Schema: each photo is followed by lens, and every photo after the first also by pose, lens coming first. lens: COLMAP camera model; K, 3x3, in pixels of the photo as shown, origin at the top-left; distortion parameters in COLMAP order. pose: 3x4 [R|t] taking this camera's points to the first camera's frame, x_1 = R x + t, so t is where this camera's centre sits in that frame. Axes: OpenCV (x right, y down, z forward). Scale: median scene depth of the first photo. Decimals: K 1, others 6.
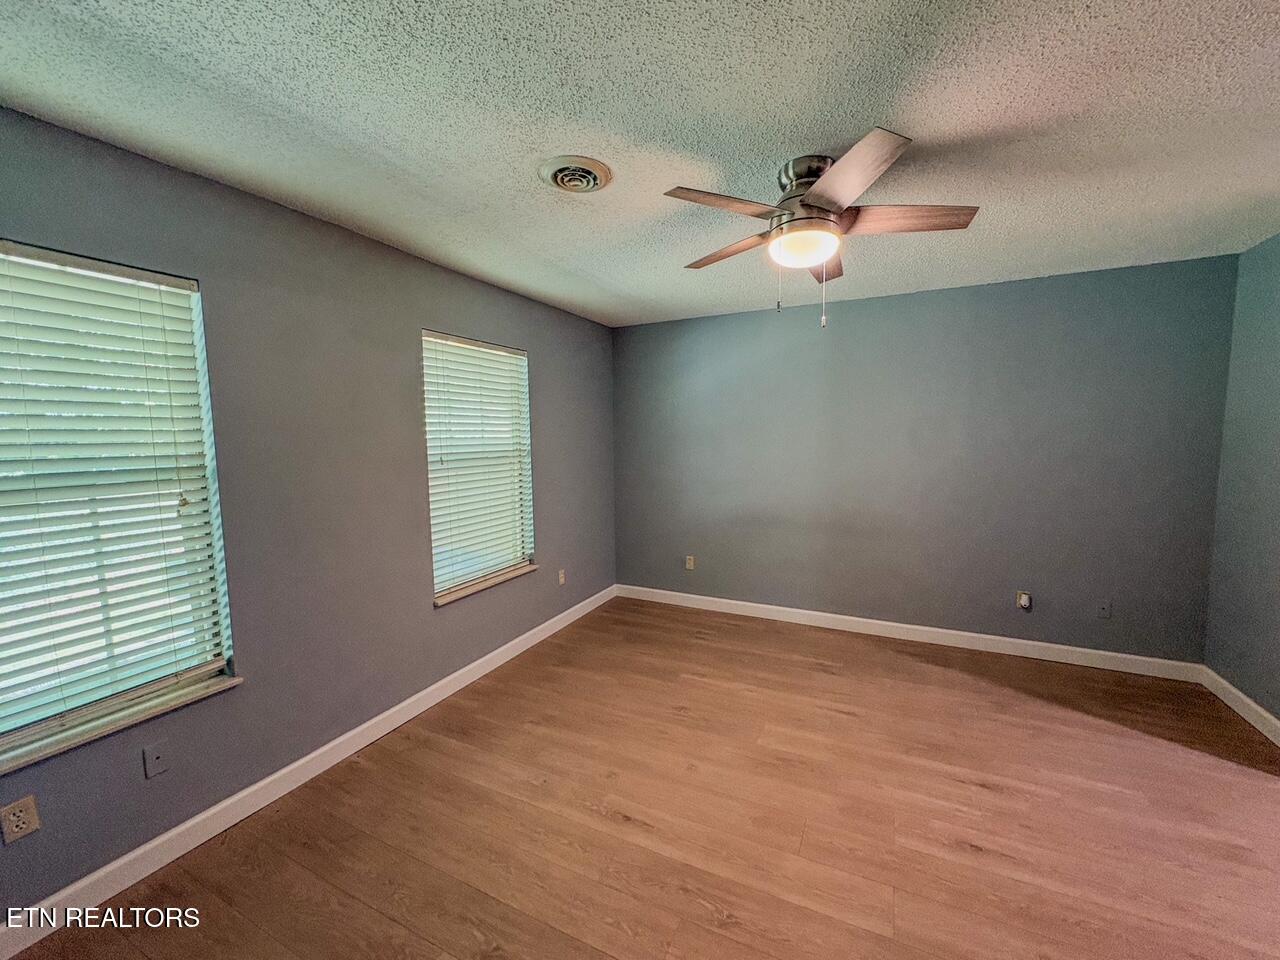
lens RADIAL K [[503.4, 0, 642.8], [0, 503.4, 481.4], [0, 0, 1]] dist [-0.002133, 0.000309]
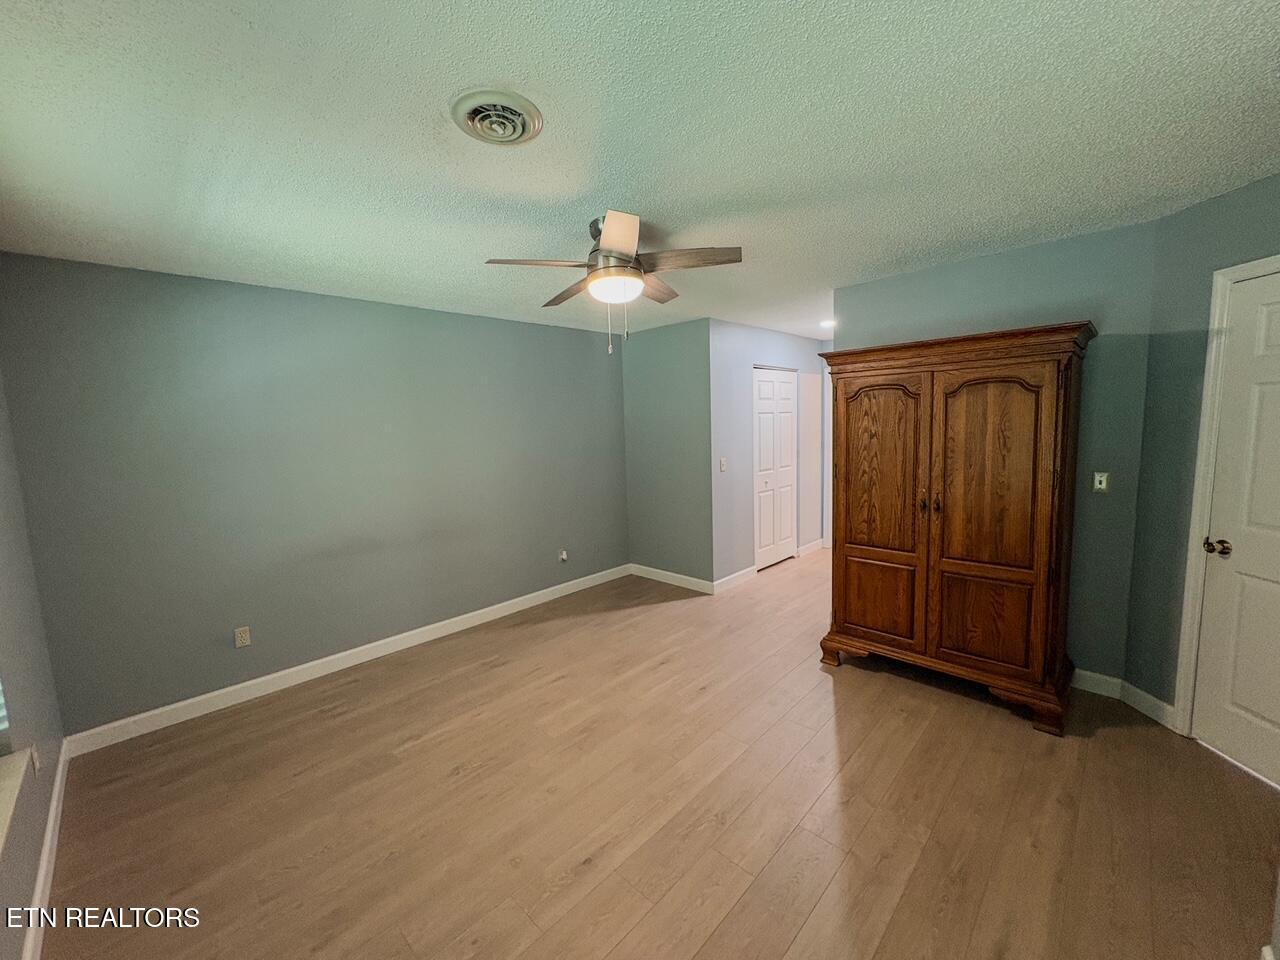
lens RADIAL K [[503.4, 0, 641.0], [0, 503.4, 479.3], [0, 0, 1]] dist [-0.002133, 0.000309]
pose [[0.312215, -0.103518, 0.944355, -0.539071], [0.119008, 0.990477, 0.069228, -0.050137], [-0.942528, 0.090772, 0.321562, 0.370677]]
